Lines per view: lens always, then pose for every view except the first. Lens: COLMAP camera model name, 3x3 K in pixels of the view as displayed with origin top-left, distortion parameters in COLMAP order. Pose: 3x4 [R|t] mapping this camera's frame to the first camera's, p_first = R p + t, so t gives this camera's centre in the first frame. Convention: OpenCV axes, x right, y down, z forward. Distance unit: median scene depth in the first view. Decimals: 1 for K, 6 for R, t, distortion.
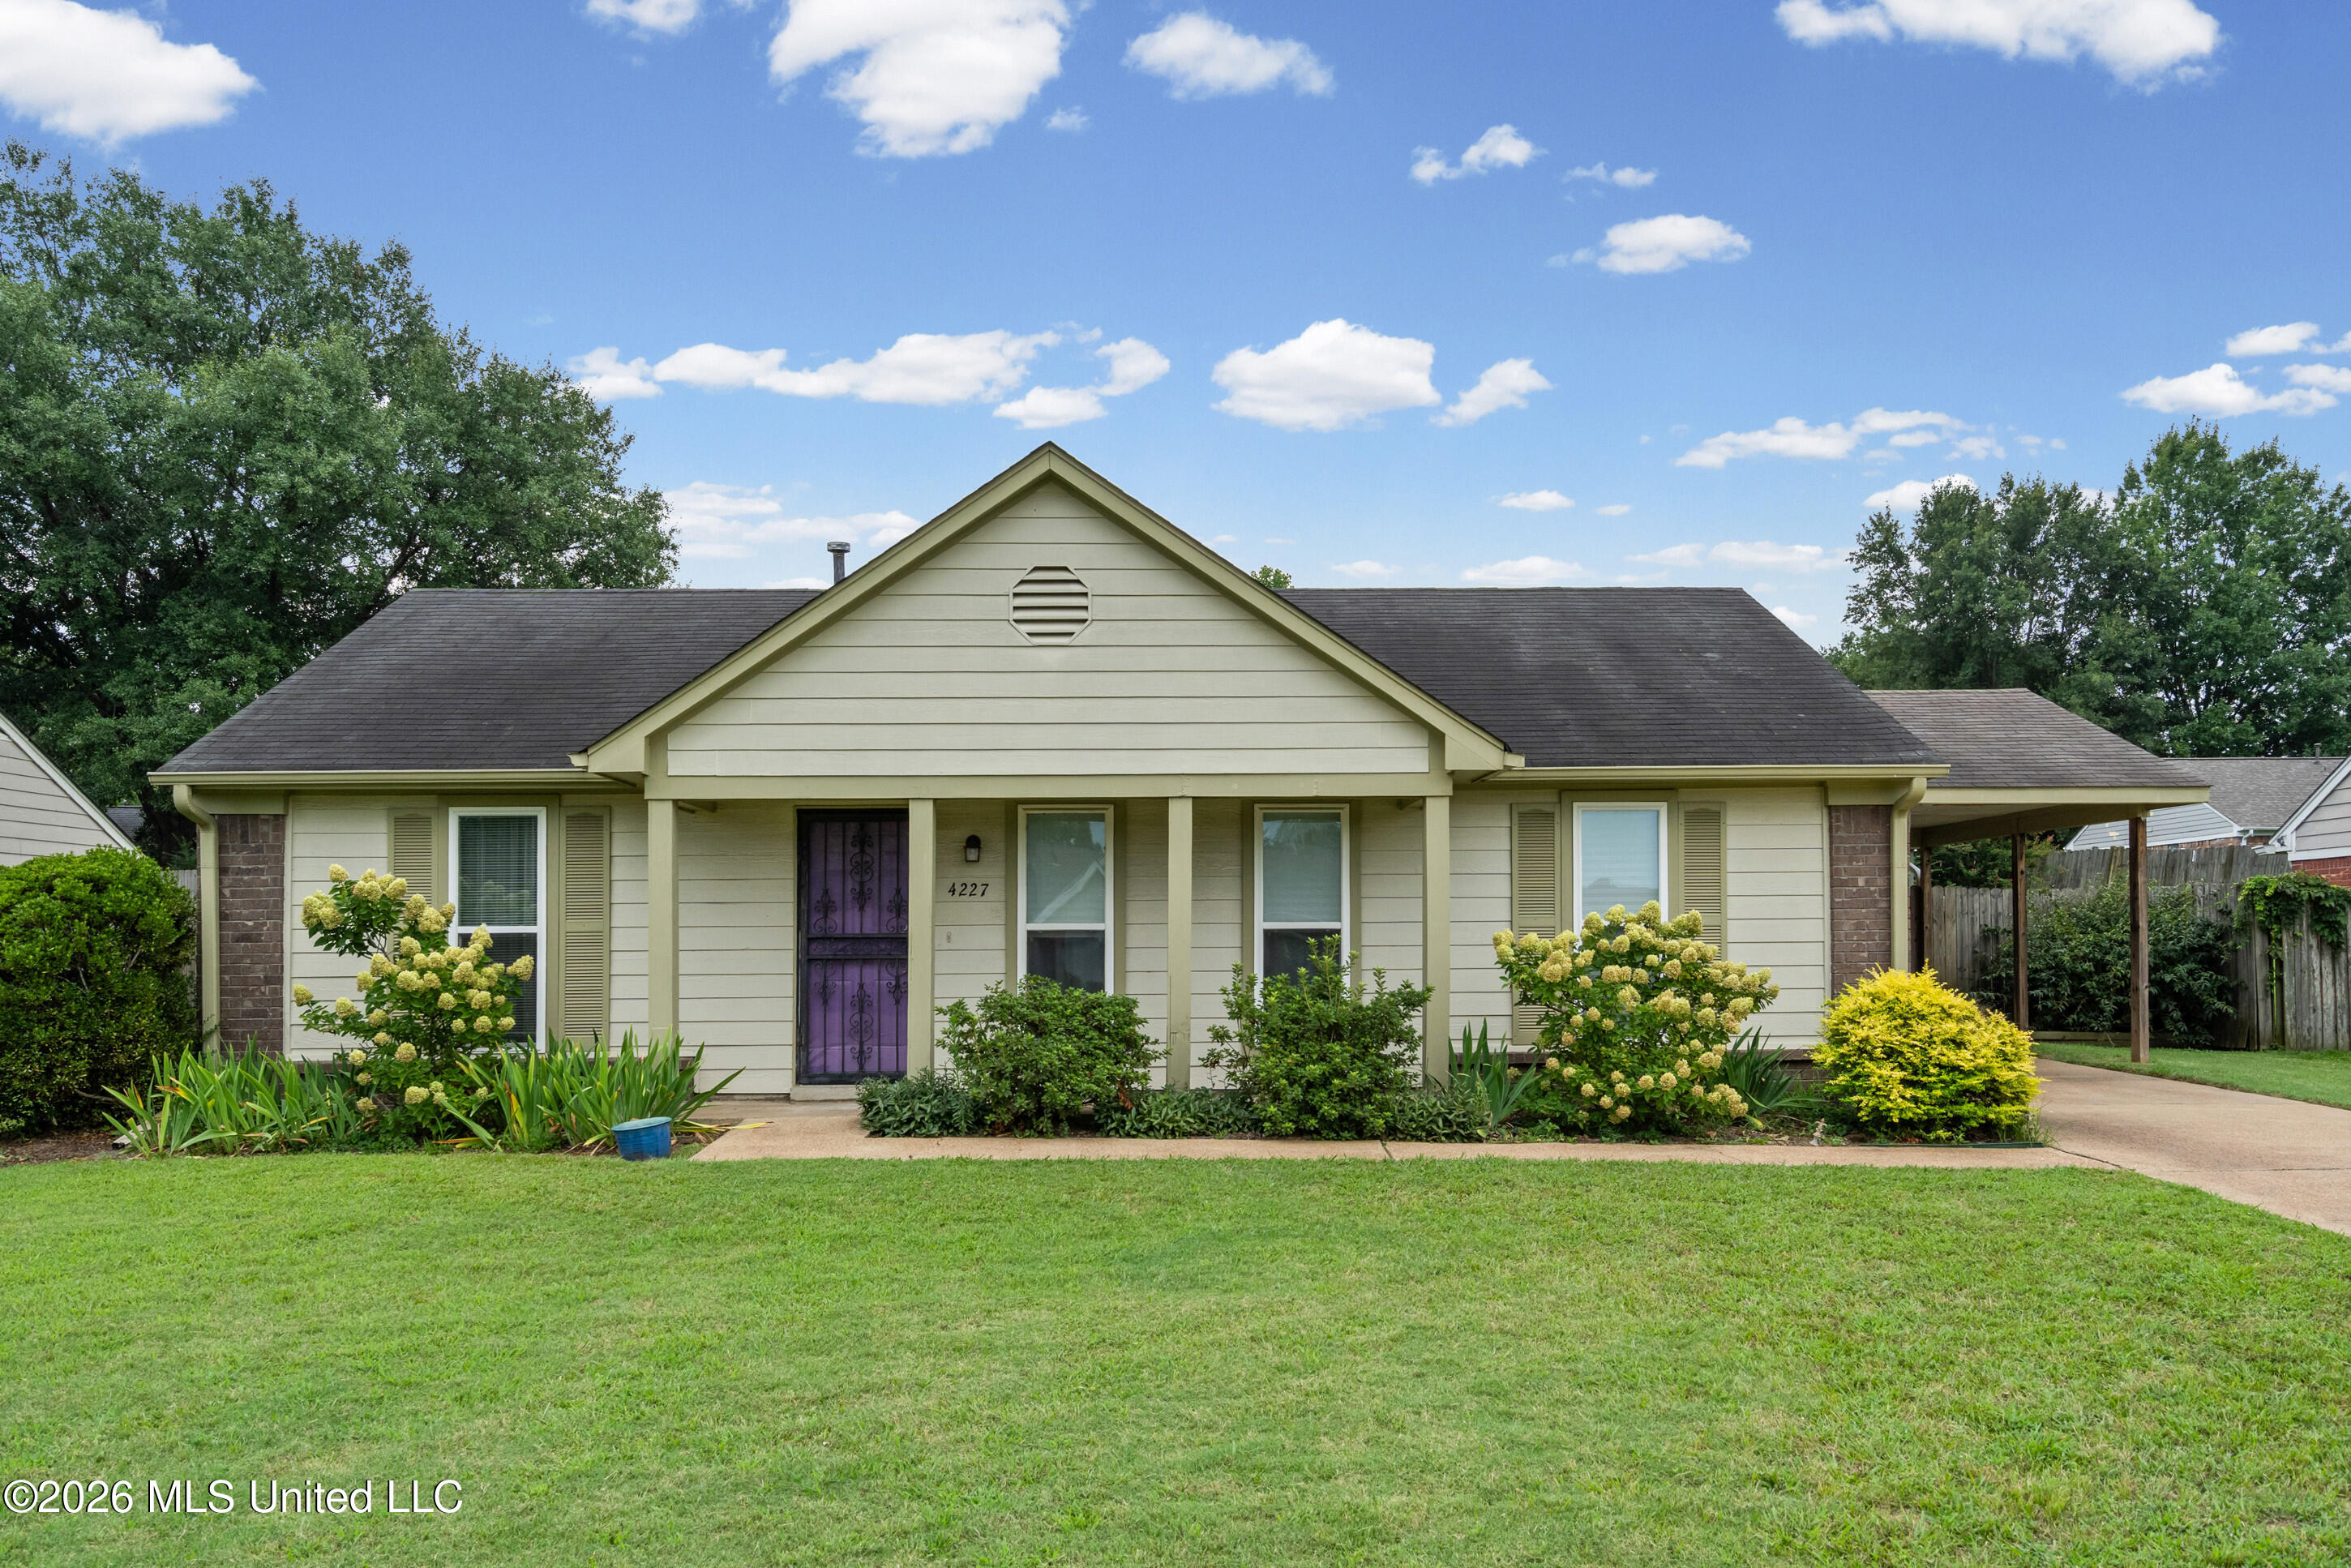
lens RADIAL K [[1849.3, 0, 1185.9], [0, 1849.3, 807.8], [0, 0, 1]] dist [0.007934, 0.000029]
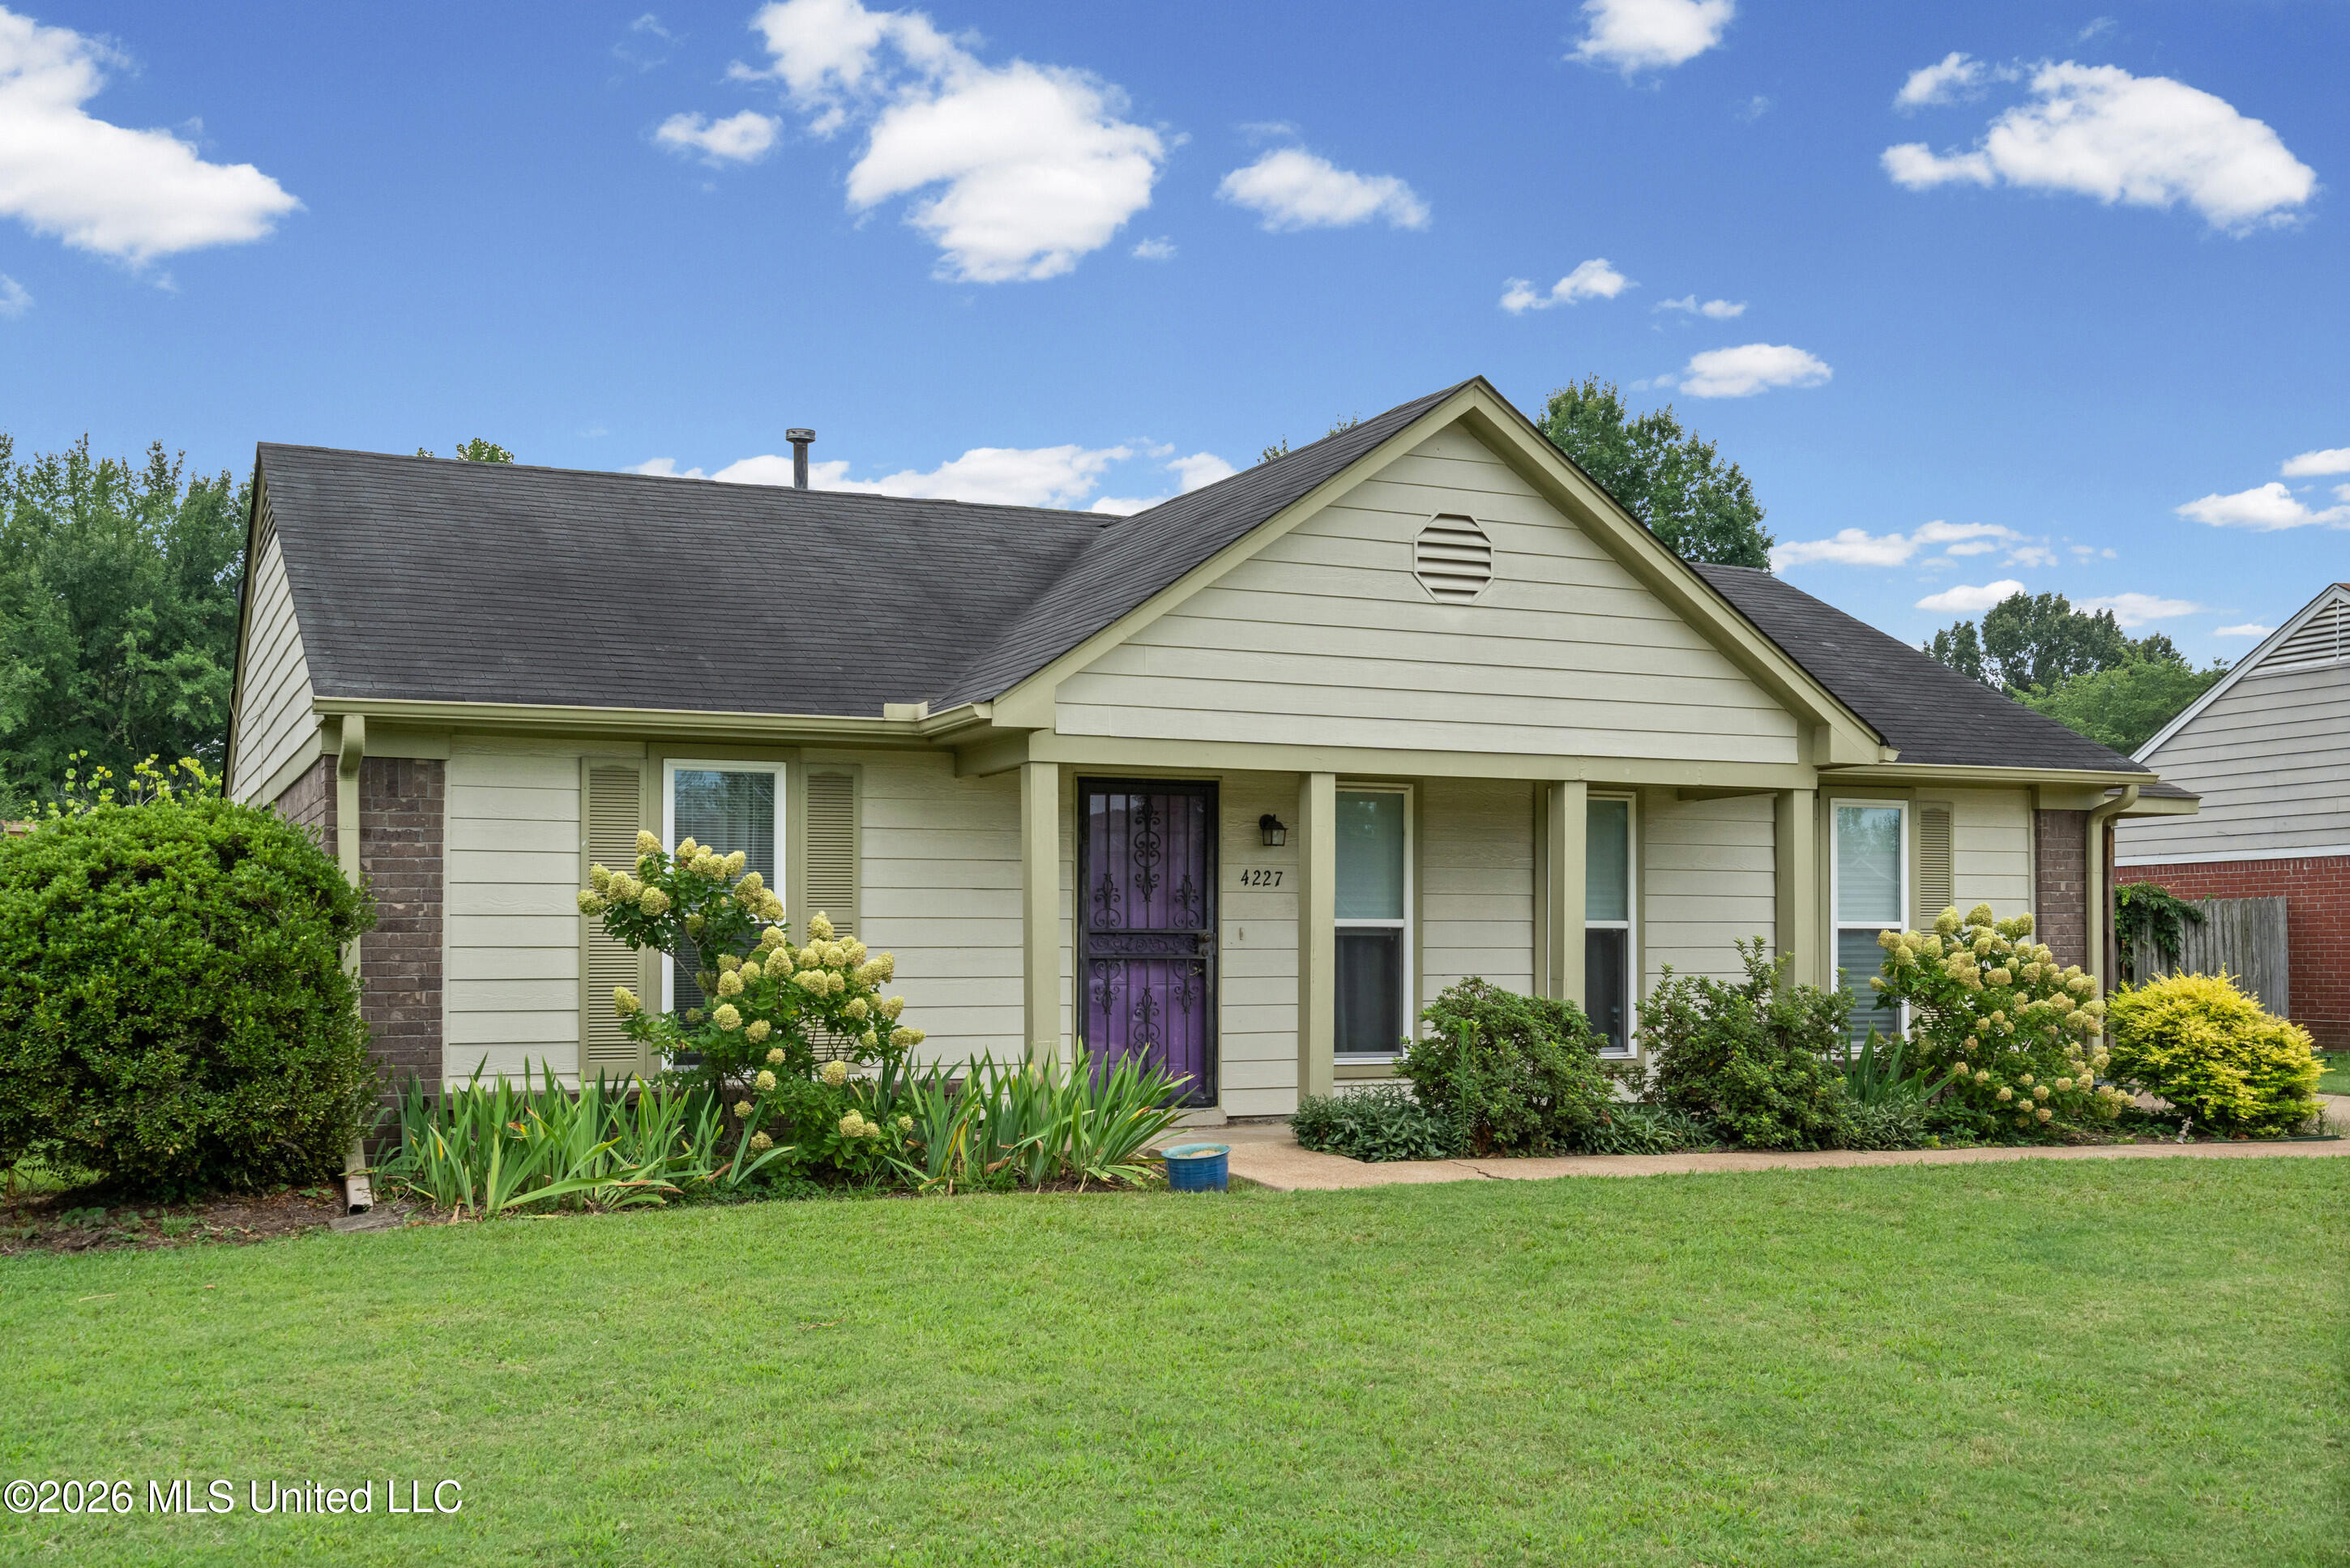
lens RADIAL K [[2421.0, 0, 1169.9], [0, 2421.0, 774.1], [0, 0, 1]] dist [0.010755, 0.000000]
pose [[0.914007, 0.035530, 0.404140, -0.617364], [-0.035301, 0.999345, -0.008020, 0.006889], [-0.404160, -0.006936, 0.914662, -0.002951]]
